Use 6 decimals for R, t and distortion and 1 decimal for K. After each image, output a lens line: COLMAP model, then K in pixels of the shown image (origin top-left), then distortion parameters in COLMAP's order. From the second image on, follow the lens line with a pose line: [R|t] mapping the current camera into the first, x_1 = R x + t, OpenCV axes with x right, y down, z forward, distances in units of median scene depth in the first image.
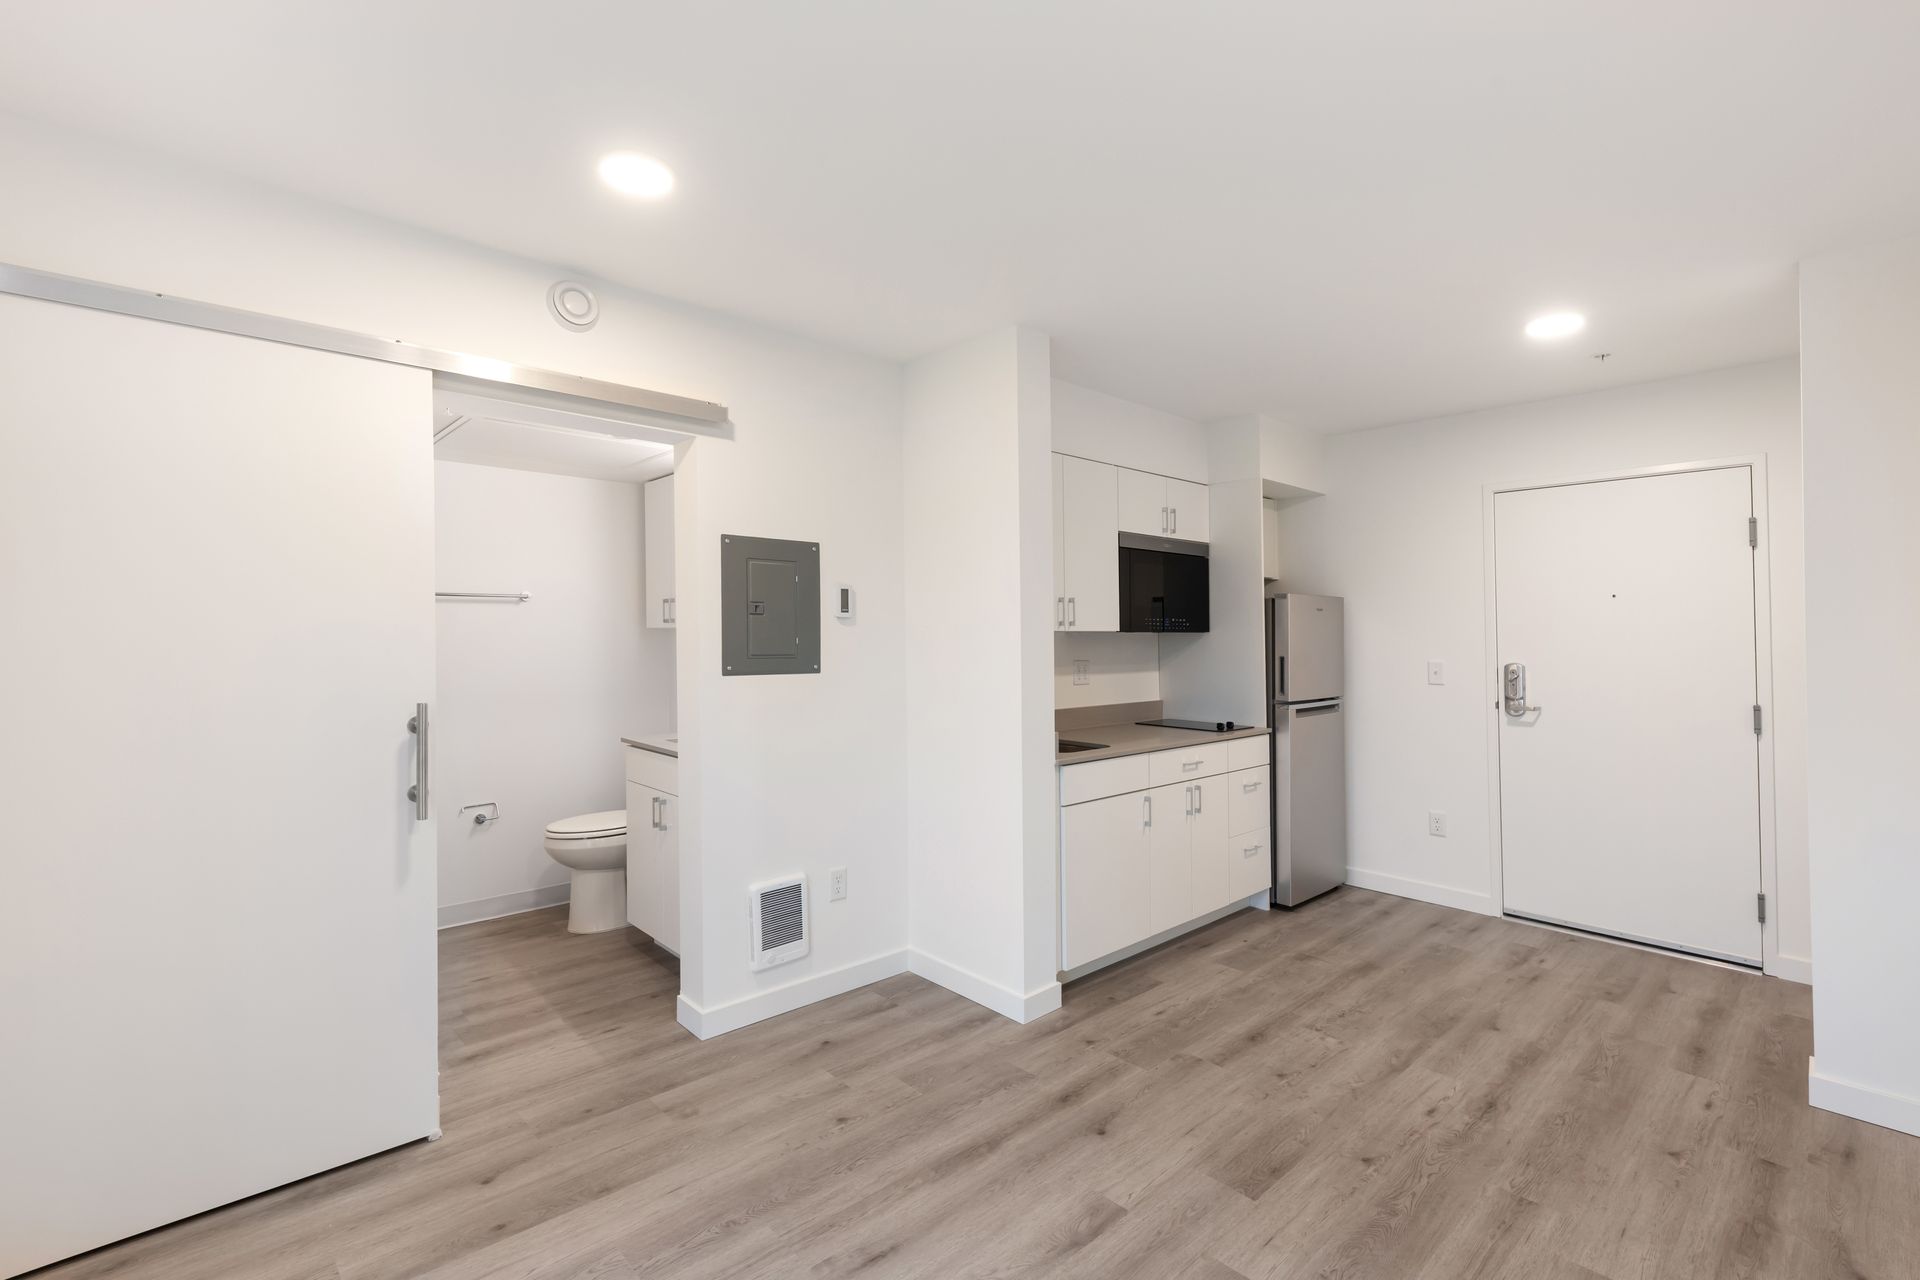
lens RADIAL K [[845.1, 0, 947.0], [0, 845.1, 620.0], [0, 0, 1]] dist [-0.004699, -0.003465]
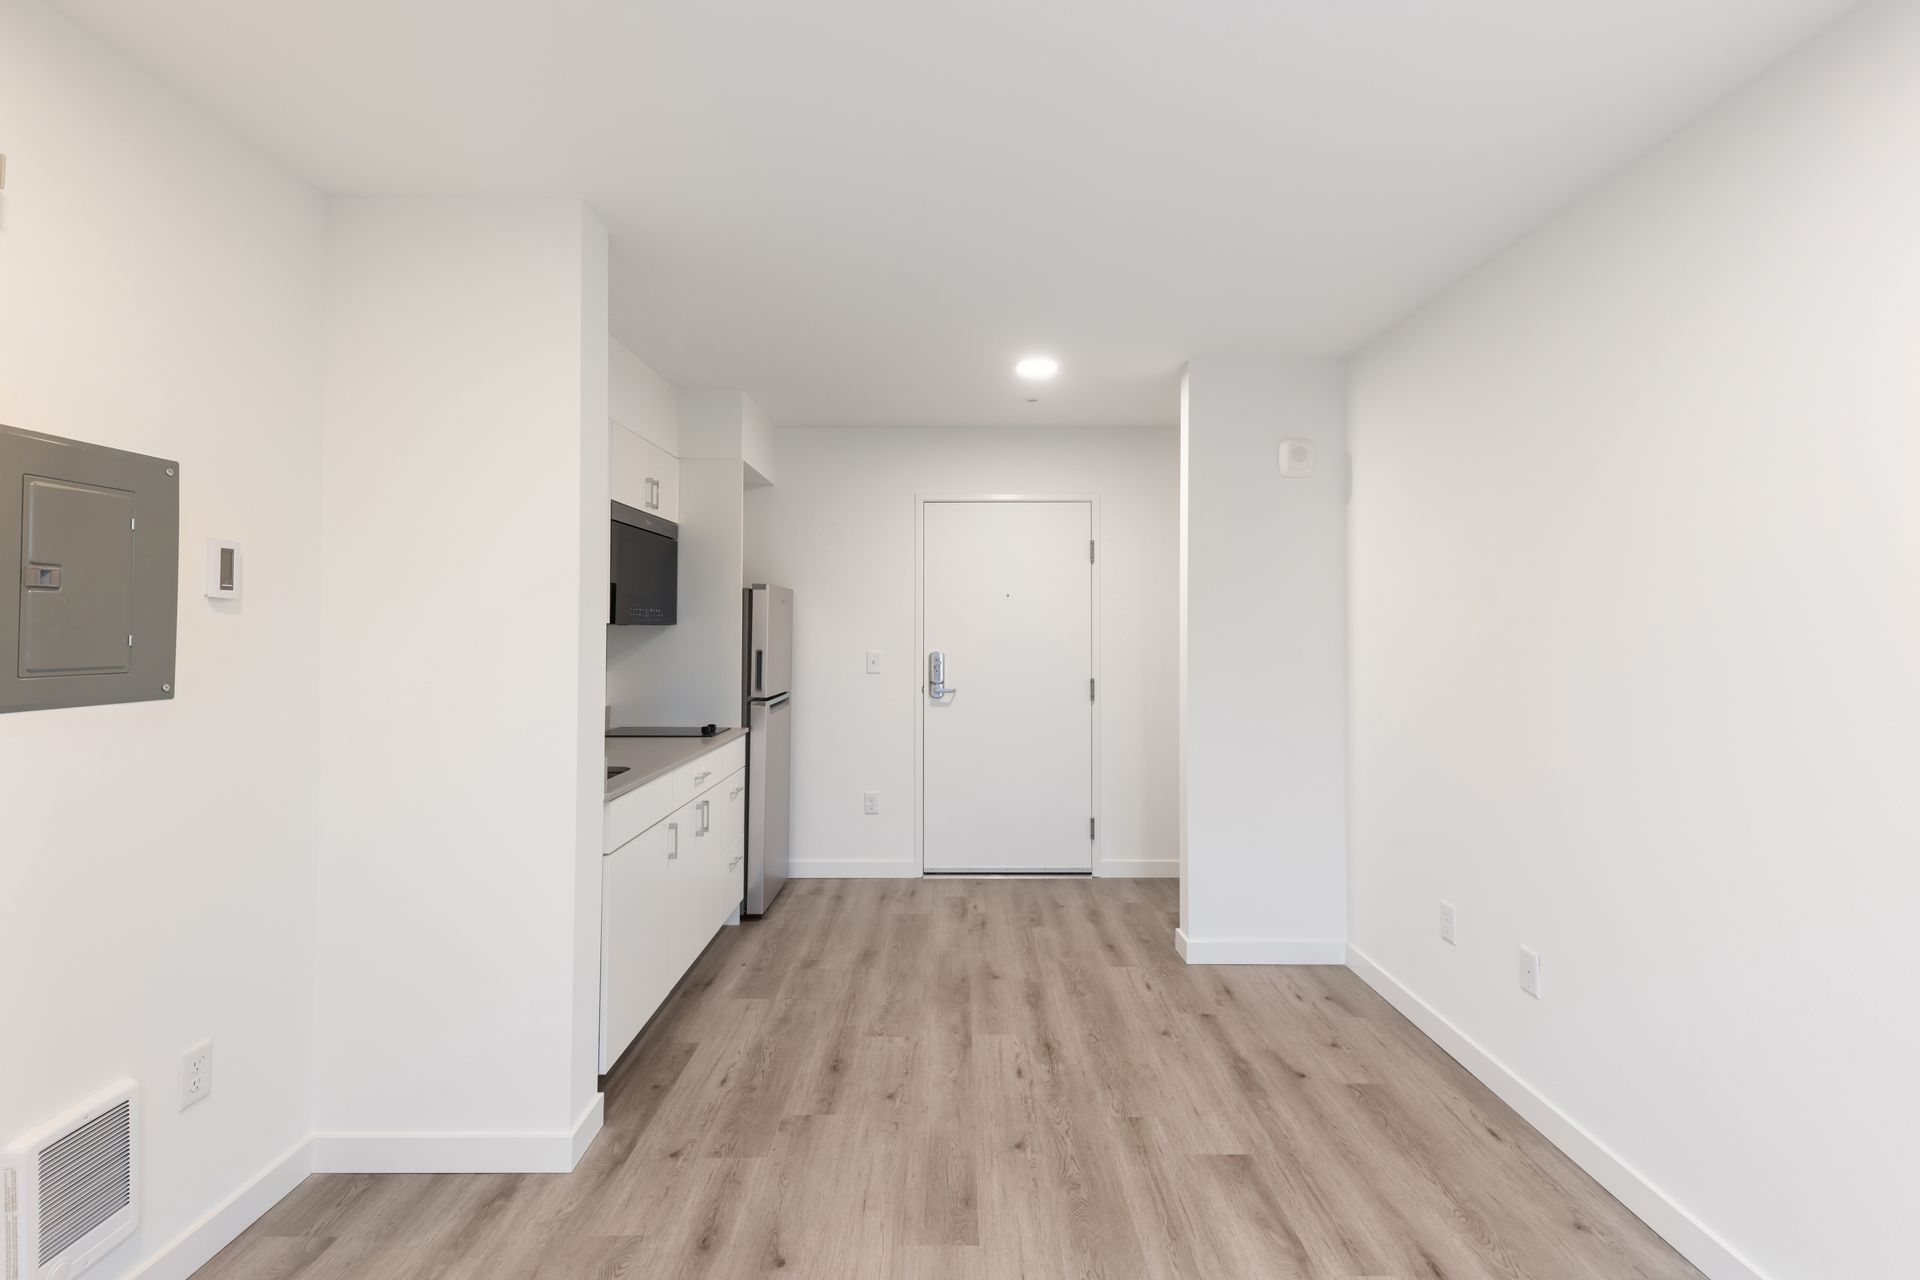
lens RADIAL K [[857.8, 0, 1013.2], [0, 857.8, 597.3], [0, 0, 1]] dist [0.002066, -0.004677]
pose [[0.662410, 0.023613, 0.748769, -0.211623], [-0.009579, 0.999688, -0.023052, 0.004663], [-0.749080, 0.008097, 0.662430, 0.227891]]
